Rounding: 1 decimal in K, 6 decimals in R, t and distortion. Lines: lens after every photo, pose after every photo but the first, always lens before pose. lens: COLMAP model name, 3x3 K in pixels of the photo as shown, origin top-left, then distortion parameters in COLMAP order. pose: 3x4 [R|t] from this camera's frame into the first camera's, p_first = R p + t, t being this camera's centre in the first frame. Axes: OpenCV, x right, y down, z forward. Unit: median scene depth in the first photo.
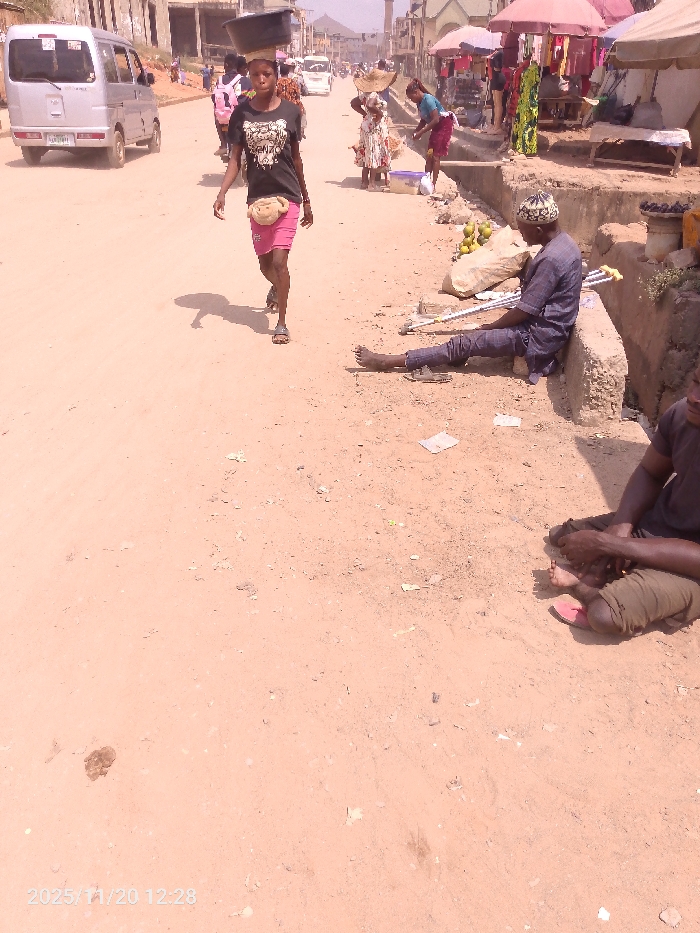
lens RADIAL K [[774.2, 0, 350.8], [0, 774.2, 467.3], [0, 0, 1]] dist [-0.000425, -0.003520]
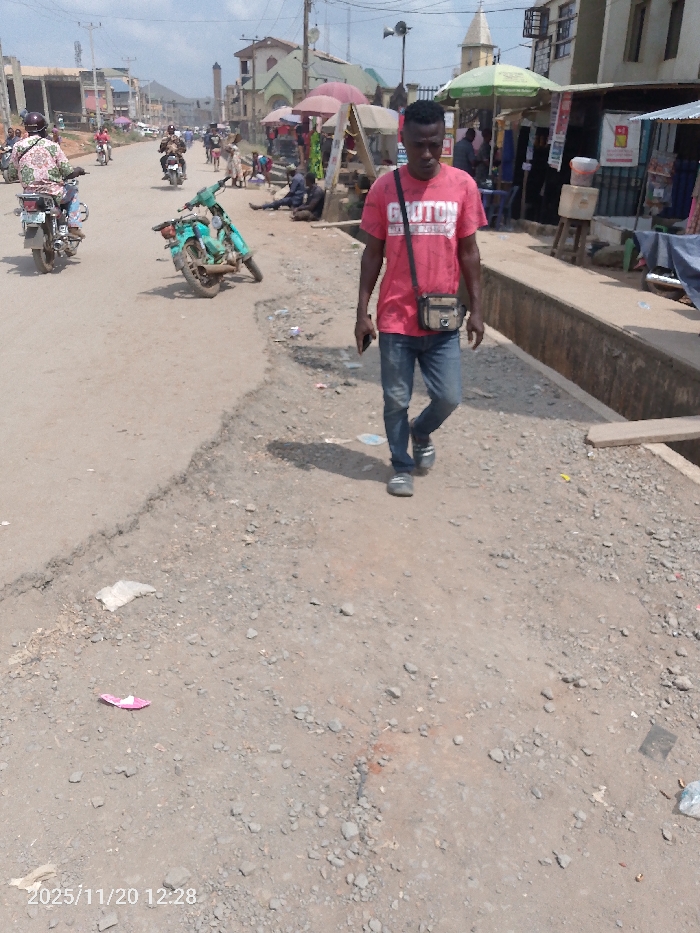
lens RADIAL K [[774.2, 0, 350.6], [0, 774.2, 466.0], [0, 0, 1]] dist [-0.000425, -0.003520]
pose [[0.981000, -0.080012, 0.176742, -0.052634], [0.091887, 0.993957, -0.060046, 0.259544], [-0.170869, 0.075146, 0.982424, -0.510476]]
